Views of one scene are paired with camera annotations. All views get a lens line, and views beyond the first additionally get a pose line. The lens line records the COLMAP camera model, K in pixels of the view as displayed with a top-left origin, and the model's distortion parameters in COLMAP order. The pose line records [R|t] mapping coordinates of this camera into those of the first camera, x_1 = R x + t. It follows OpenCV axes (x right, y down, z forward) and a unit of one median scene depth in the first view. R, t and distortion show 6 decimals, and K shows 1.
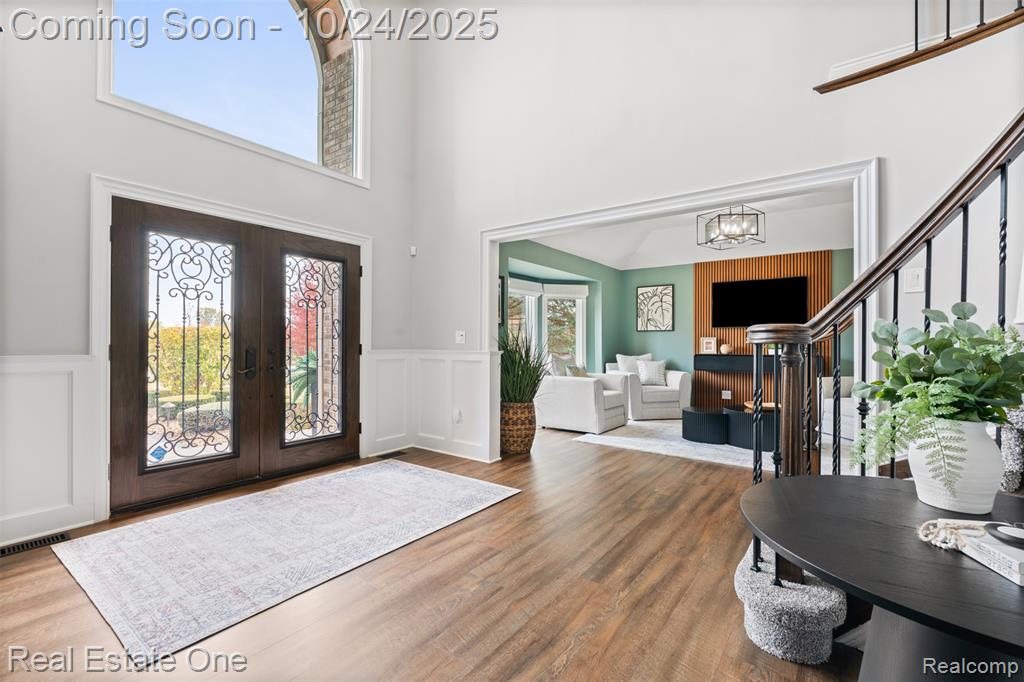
lens RADIAL K [[451.8, 0, 508.6], [0, 451.8, 339.4], [0, 0, 1]] dist [-0.002142, 0.000673]
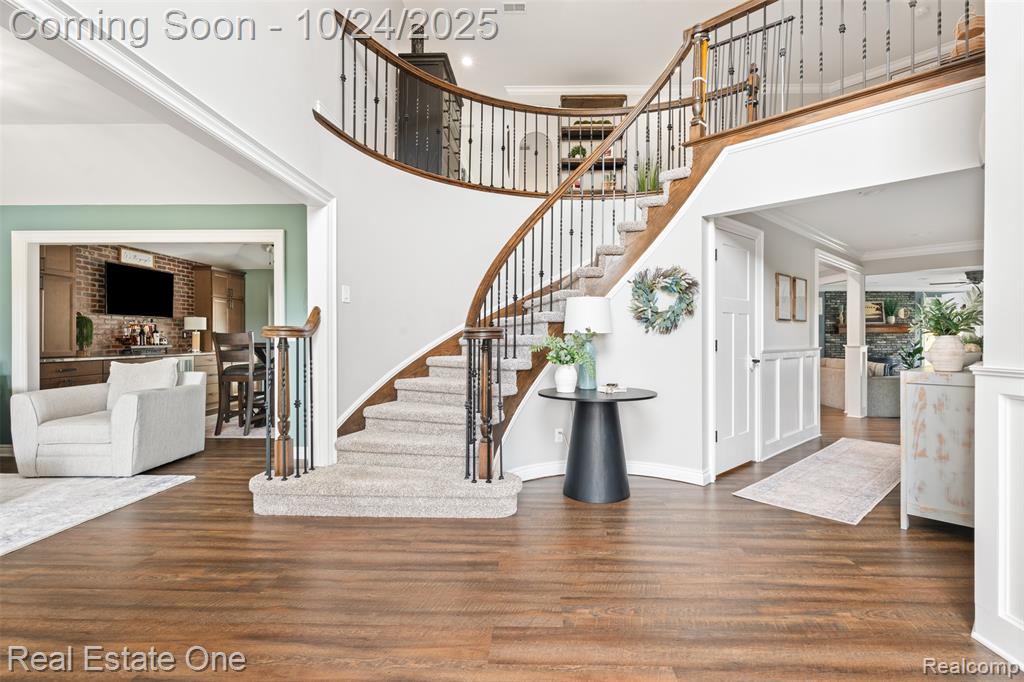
lens RADIAL K [[496.6, 0, 510.5], [0, 496.6, 337.6], [0, 0, 1]] dist [0.002485, 0.000045]
pose [[-0.572789, -0.007513, 0.819668, -0.683286], [-0.007266, 0.999965, 0.004089, -0.007323], [-0.819670, -0.003614, -0.572824, 1.425038]]
